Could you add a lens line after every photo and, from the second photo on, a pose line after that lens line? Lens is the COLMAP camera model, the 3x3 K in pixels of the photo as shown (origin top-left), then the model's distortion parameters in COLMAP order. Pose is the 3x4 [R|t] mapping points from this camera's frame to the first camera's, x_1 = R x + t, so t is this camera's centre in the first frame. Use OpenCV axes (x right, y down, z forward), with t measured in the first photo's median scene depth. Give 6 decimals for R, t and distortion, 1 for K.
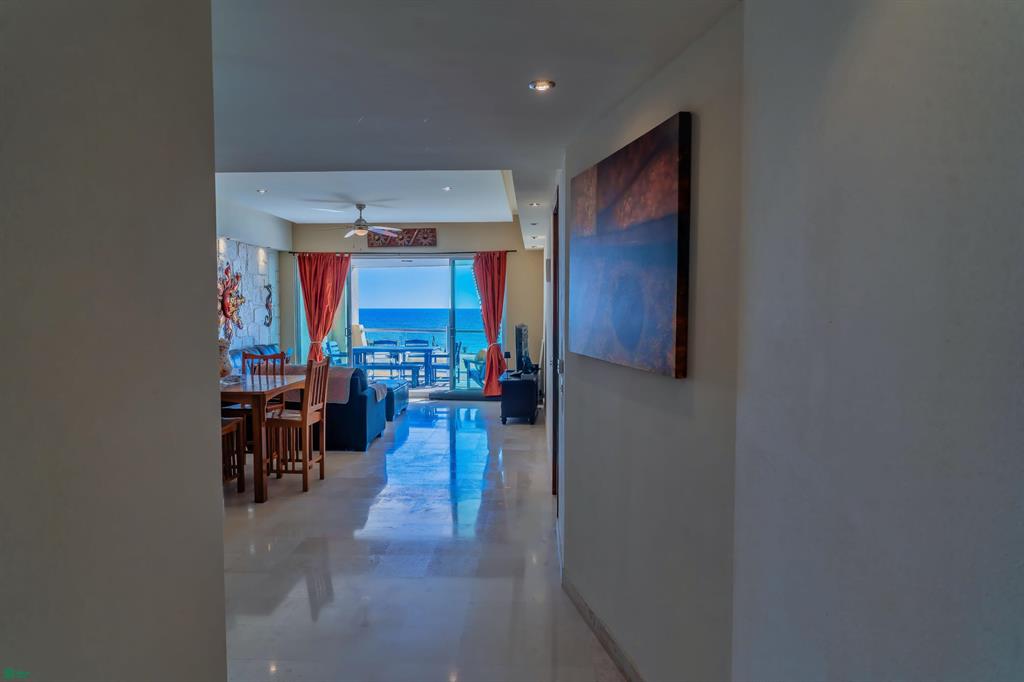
lens RADIAL K [[631.8, 0, 506.9], [0, 631.8, 343.6], [0, 0, 1]] dist [-0.003216, 0.005585]
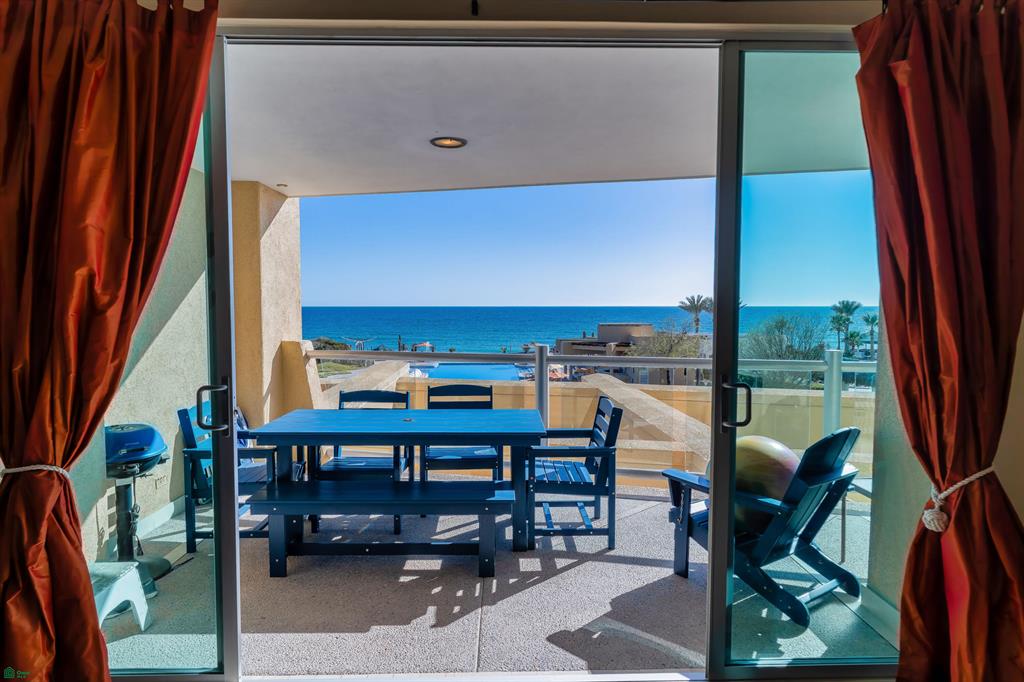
lens RADIAL K [[615.0, 0, 512.0], [0, 615.0, 341.0], [0, 0, 1]] dist [-0.001539, 0.000408]
pose [[0.997432, -0.004718, 0.071459, -0.174451], [0.004648, 0.999989, 0.001147, -0.039571], [-0.071464, -0.000812, 0.997443, 0.815520]]
